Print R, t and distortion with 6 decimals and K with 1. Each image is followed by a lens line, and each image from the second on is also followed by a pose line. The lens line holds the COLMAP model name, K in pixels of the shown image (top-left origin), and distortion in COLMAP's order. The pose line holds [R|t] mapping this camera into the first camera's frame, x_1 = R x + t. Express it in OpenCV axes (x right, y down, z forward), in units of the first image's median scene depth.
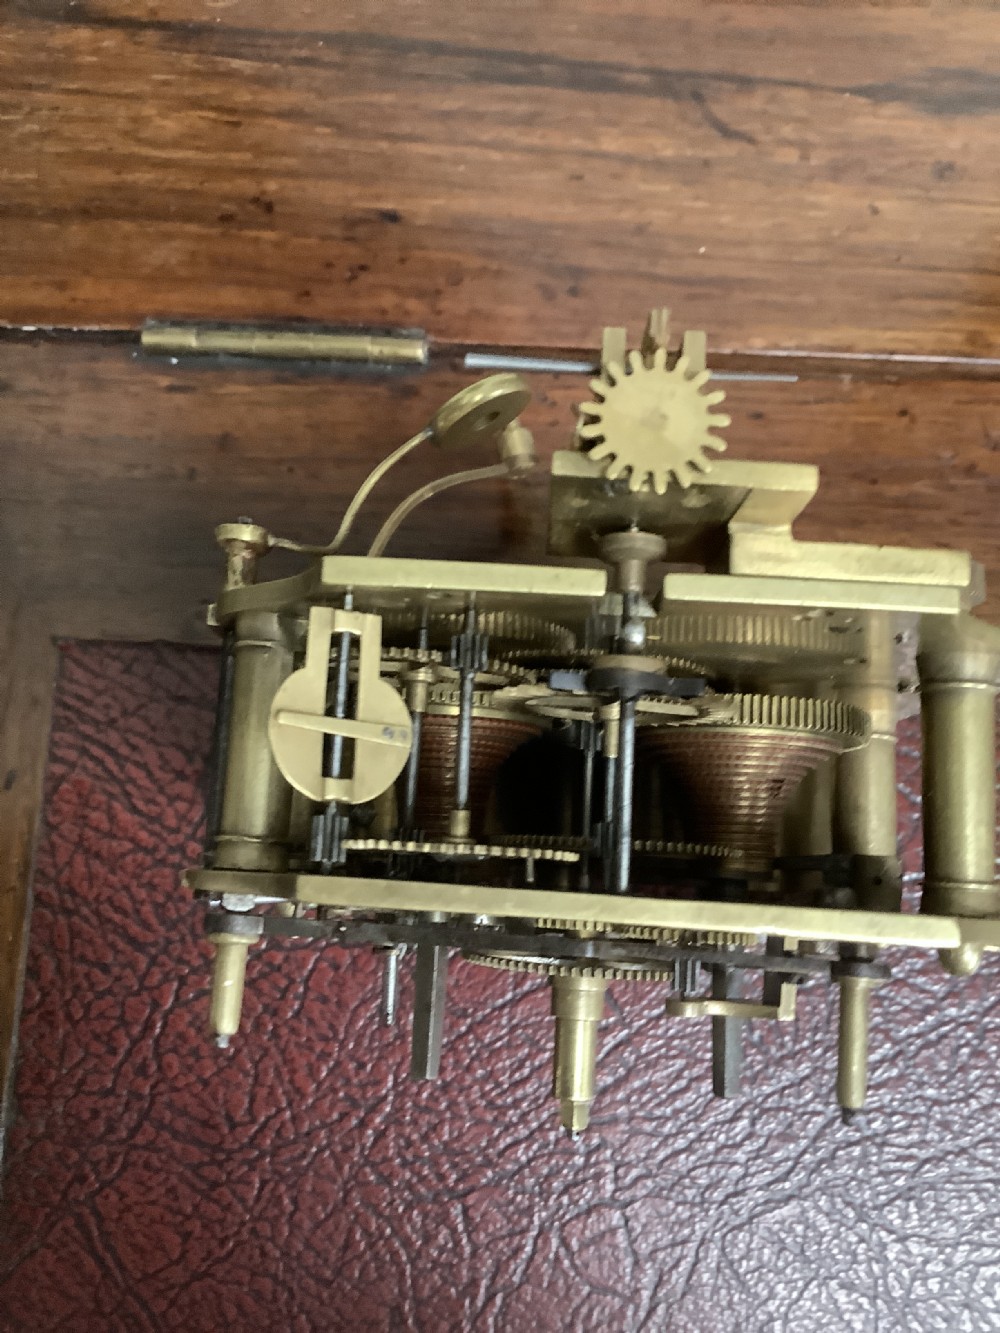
lens RADIAL K [[1269.7, 0, 523.4], [0, 1269.7, 656.3], [0, 0, 1]] dist [0.064762, -0.166578]
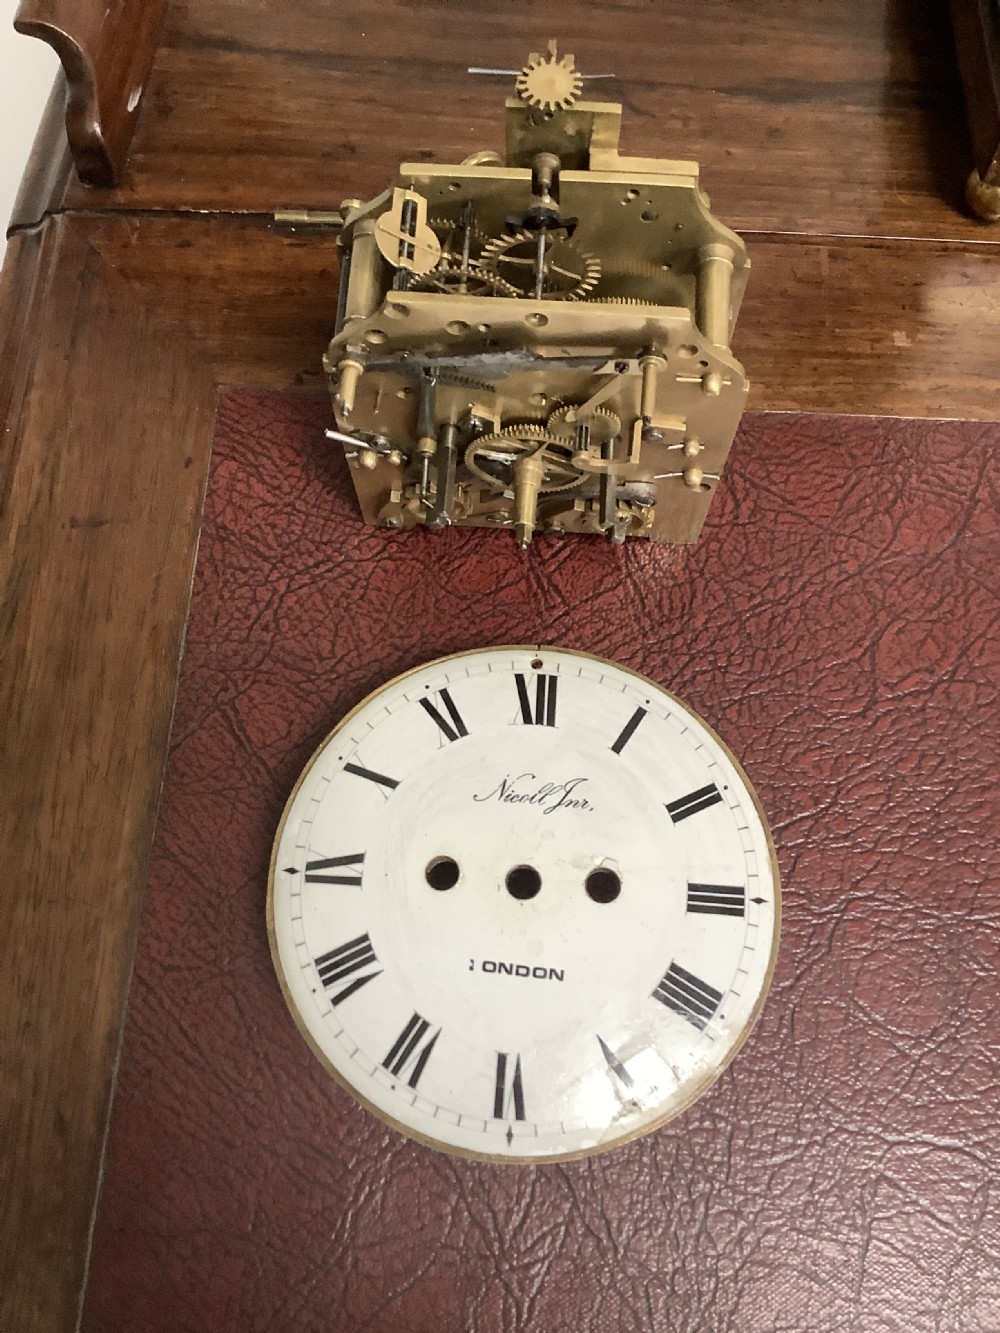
lens RADIAL K [[1252.4, 0, 499.3], [0, 1252.4, 670.6], [0, 0, 1]] dist [0.123127, -0.273699]
pose [[0.999606, 0.006185, -0.027388, 0.041517], [-0.010048, 0.989635, -0.143252, 0.606393], [0.026218, 0.143471, 0.989307, -0.563953]]
